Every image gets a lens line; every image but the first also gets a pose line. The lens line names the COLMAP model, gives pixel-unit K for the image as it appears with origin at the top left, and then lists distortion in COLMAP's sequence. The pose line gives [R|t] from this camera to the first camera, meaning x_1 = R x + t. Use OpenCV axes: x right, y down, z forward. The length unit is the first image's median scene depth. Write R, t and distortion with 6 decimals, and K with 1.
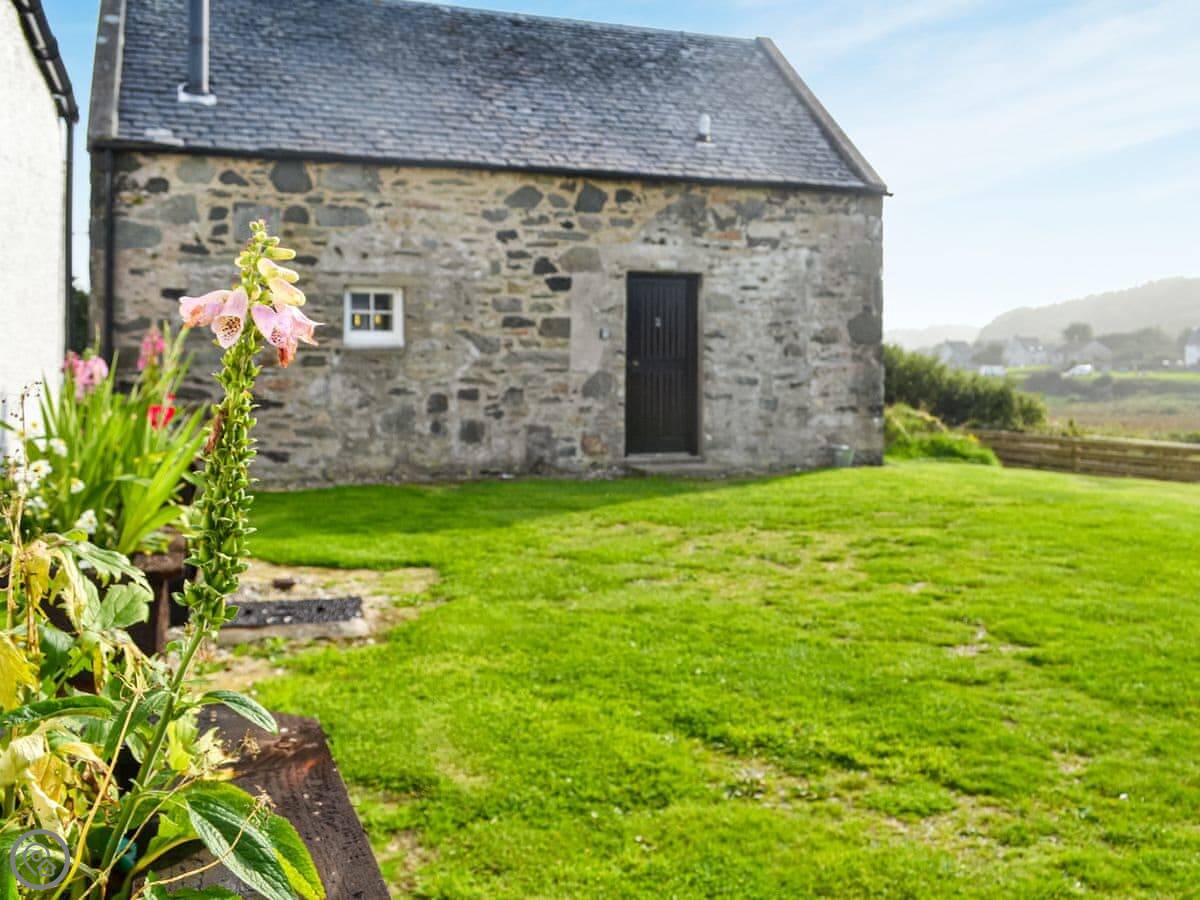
lens RADIAL K [[1113.9, 0, 589.6], [0, 1113.9, 357.8], [0, 0, 1]] dist [-0.020350, 0.000000]
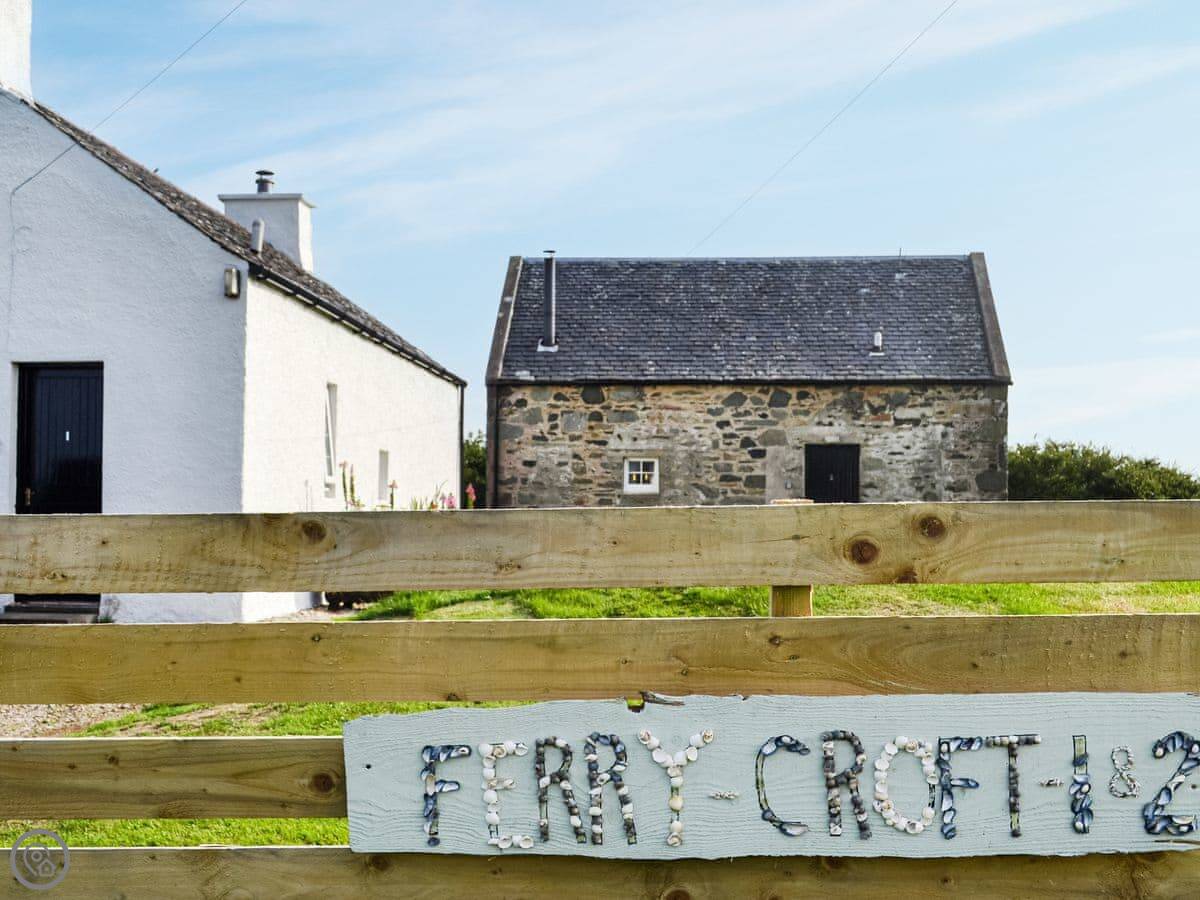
lens RADIAL K [[1461.8, 0, 557.9], [0, 1461.8, 477.1], [0, 0, 1]] dist [-0.019260, 0.000000]
pose [[0.891691, -0.005762, -0.452607, 0.652753], [-0.006185, 0.999670, -0.024913, 0.019585], [0.452602, 0.025014, 0.891362, -0.957797]]
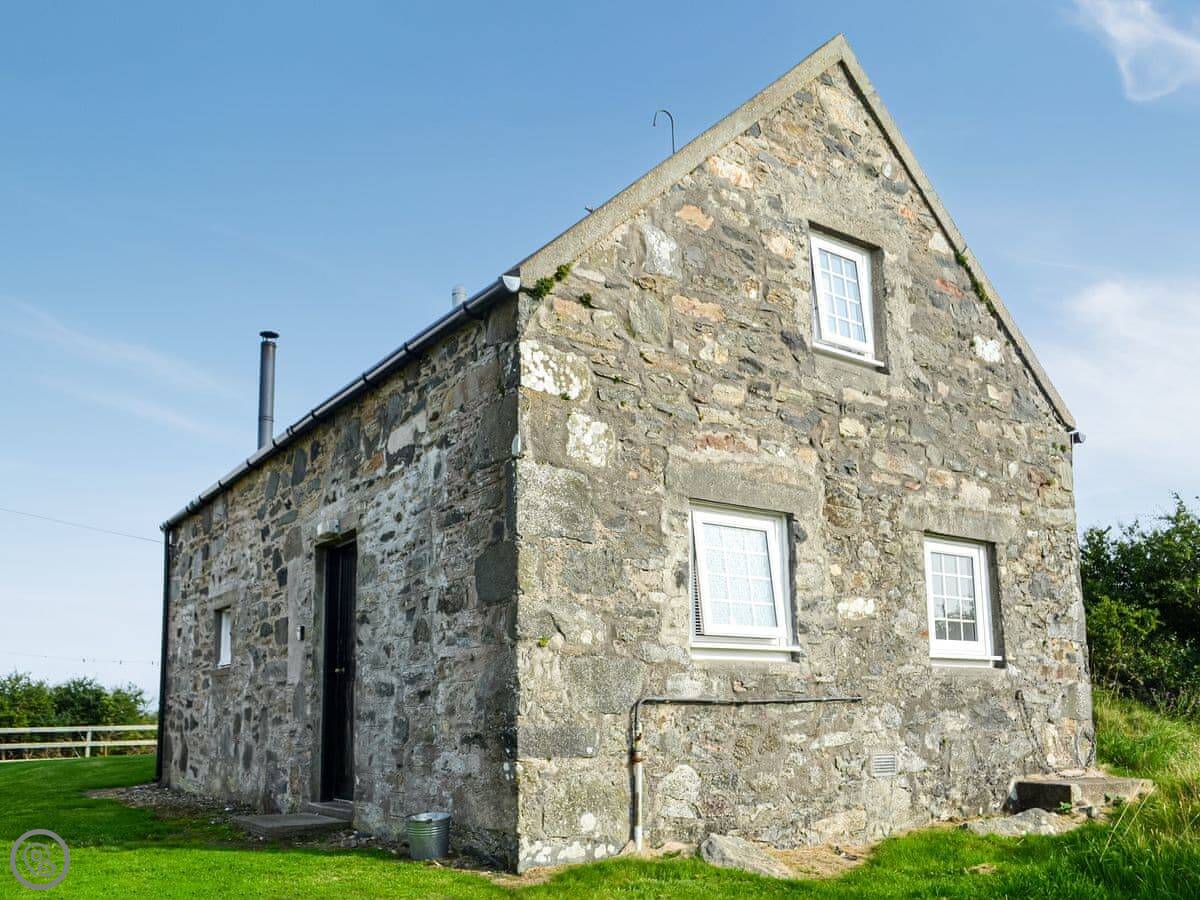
lens RADIAL K [[1022.9, 0, 586.9], [0, 1022.9, 564.5], [0, 0, 1]] dist [-0.017658, -0.005992]
pose [[0.263290, -0.148218, -0.953263, 0.753228], [0.025391, 0.988849, -0.146738, 0.040478], [0.964383, 0.014430, 0.264117, 1.020307]]
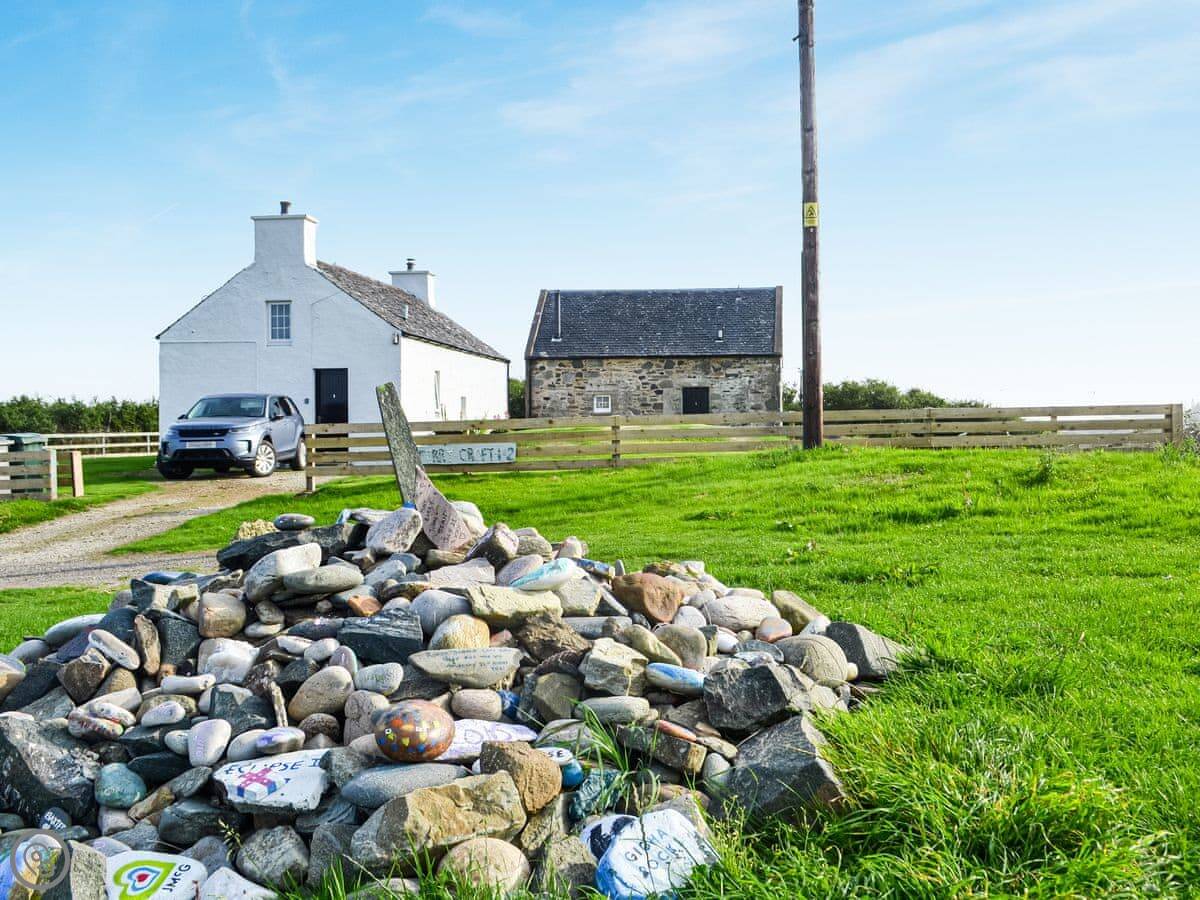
lens RADIAL K [[1104.4, 0, 643.7], [0, 1104.4, 432.0], [0, 0, 1]] dist [-0.007426, 0.000000]
pose [[0.890156, -0.003934, -0.455639, 1.359767], [0.007941, 0.999945, 0.006880, 0.024430], [0.455587, -0.009743, 0.890138, -1.803887]]
